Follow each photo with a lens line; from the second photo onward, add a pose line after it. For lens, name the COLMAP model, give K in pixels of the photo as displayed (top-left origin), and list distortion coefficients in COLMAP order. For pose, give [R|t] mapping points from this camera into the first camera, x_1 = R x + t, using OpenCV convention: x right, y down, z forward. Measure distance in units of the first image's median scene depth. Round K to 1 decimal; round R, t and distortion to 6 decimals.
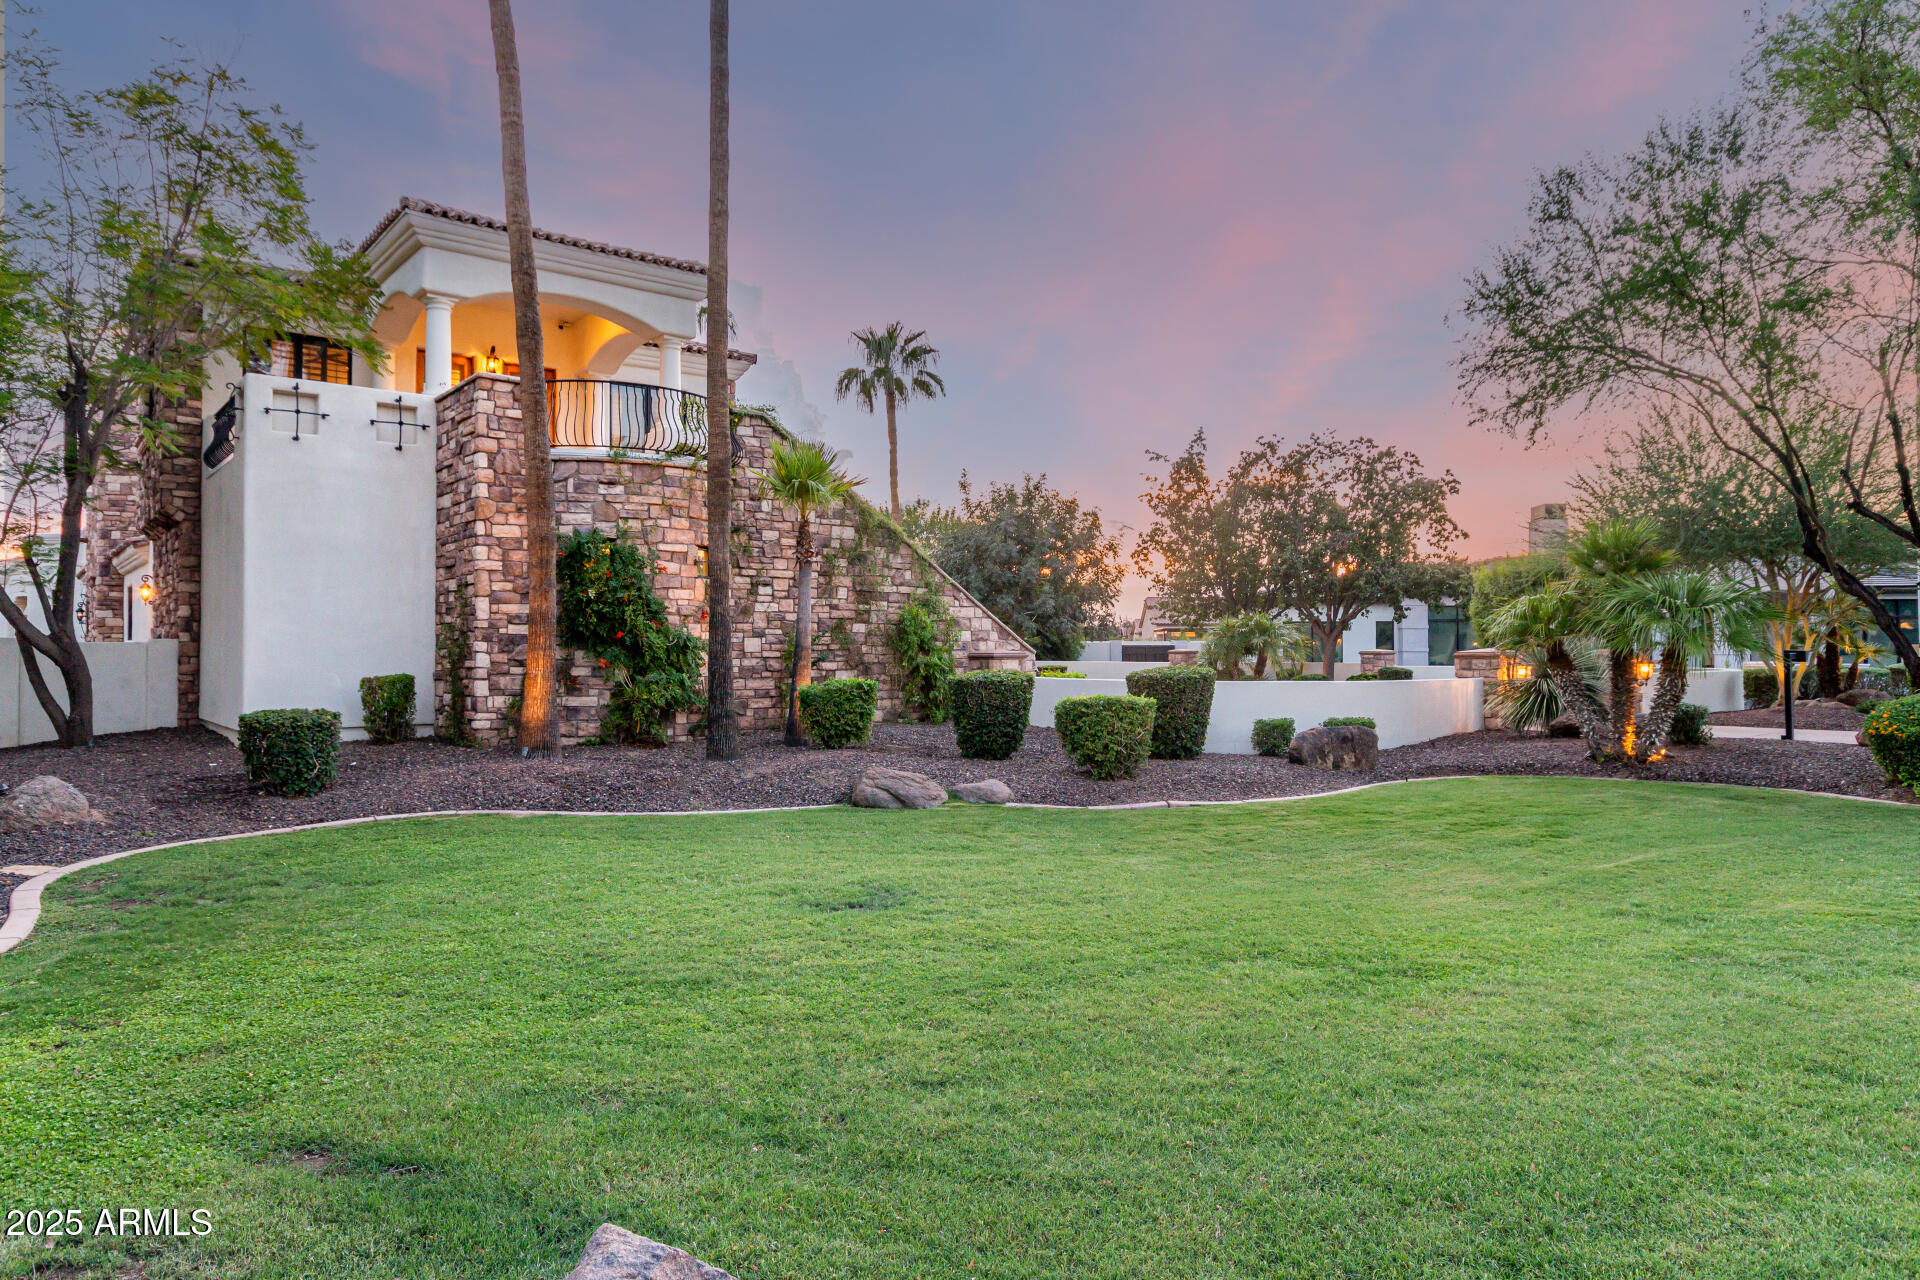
lens RADIAL K [[1167.0, 0, 927.6], [0, 1167.0, 637.3], [0, 0, 1]] dist [0.001540, 0.000424]
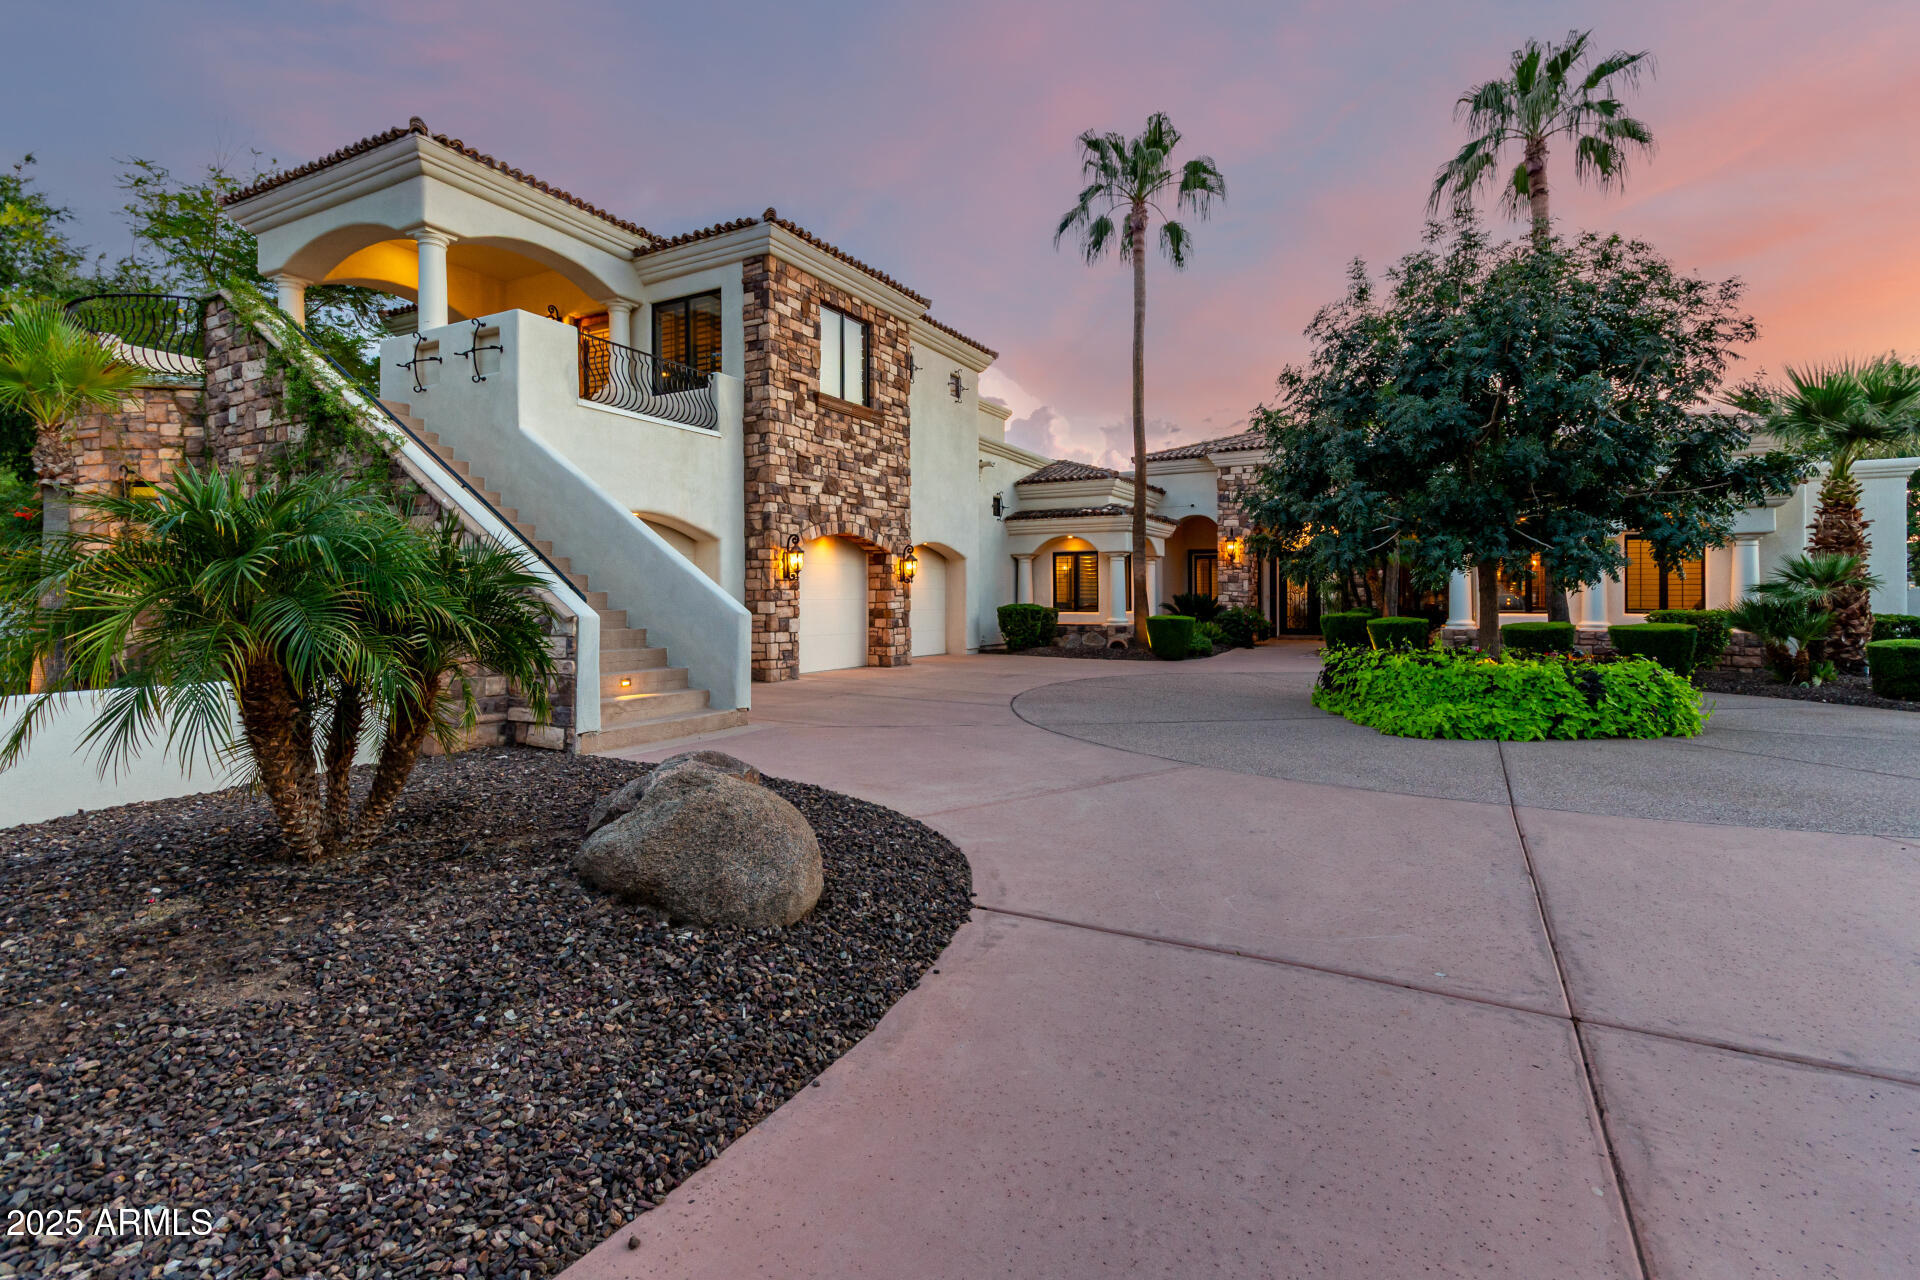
lens RADIAL K [[903.8, 0, 958.3], [0, 903.8, 590.5], [0, 0, 1]] dist [0.009965, 0.000684]
pose [[0.406895, -0.010488, -0.913415, 0.575318], [0.011733, 0.999912, -0.006254, 0.006720], [0.913400, -0.008172, 0.406982, 1.192997]]
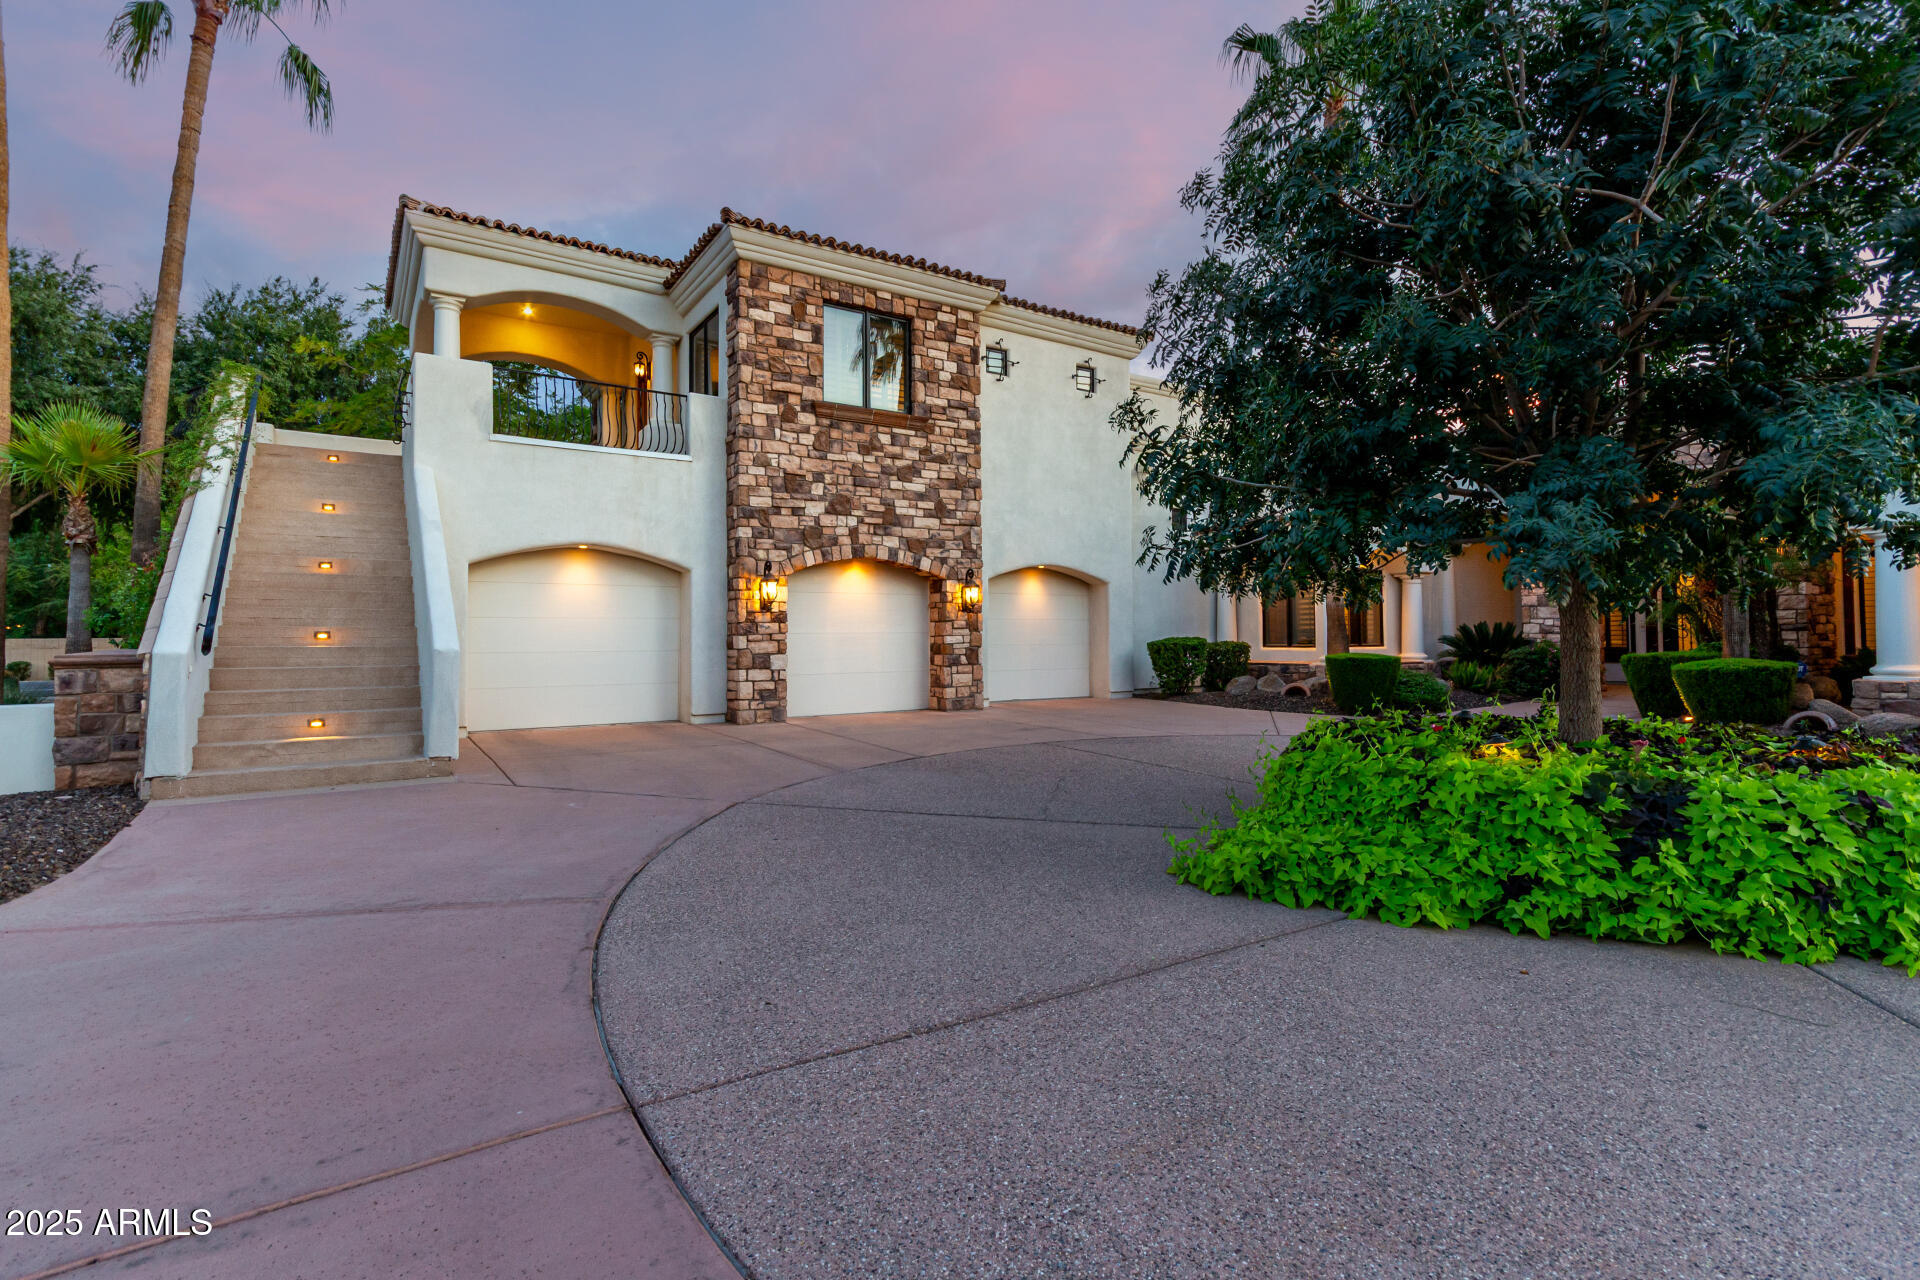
lens RADIAL K [[905.7, 0, 953.6], [0, 905.7, 600.5], [0, 0, 1]] dist [-0.001863, 0.011341]
pose [[-0.069194, -0.037152, -0.996911, 0.491860], [0.016305, 0.999131, -0.038366, 0.012059], [0.997470, -0.018910, -0.068528, 1.591981]]
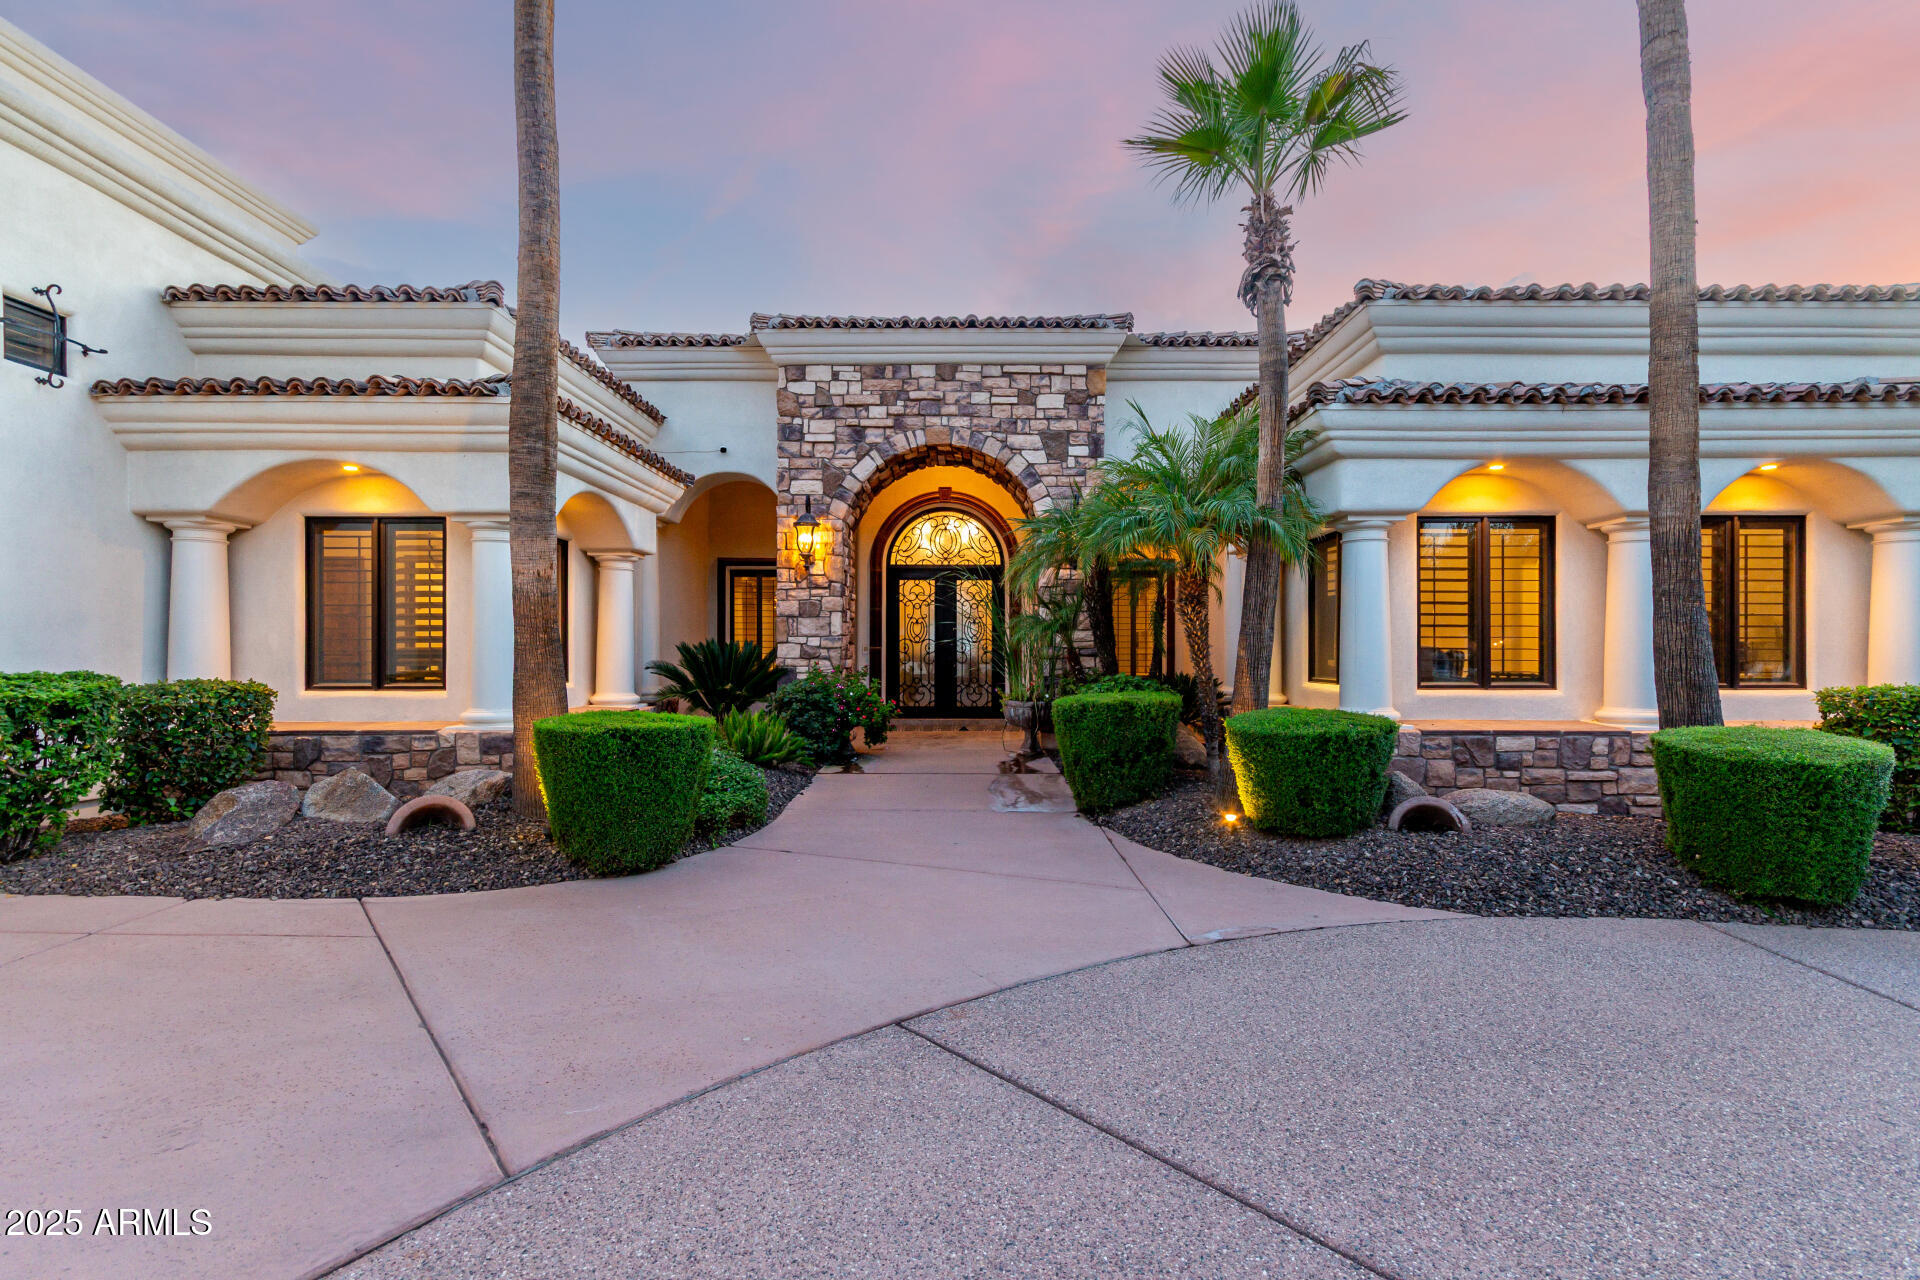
lens RADIAL K [[918.8, 0, 960.0], [0, 918.8, 640.0], [0, 0, 1]] dist [0.025361, 0.000425]
pose [[0.789350, -0.005389, -0.613919, -0.064413], [0.005427, 0.999984, -0.001801, 0.008691], [0.613919, -0.001910, 0.789367, 1.716818]]
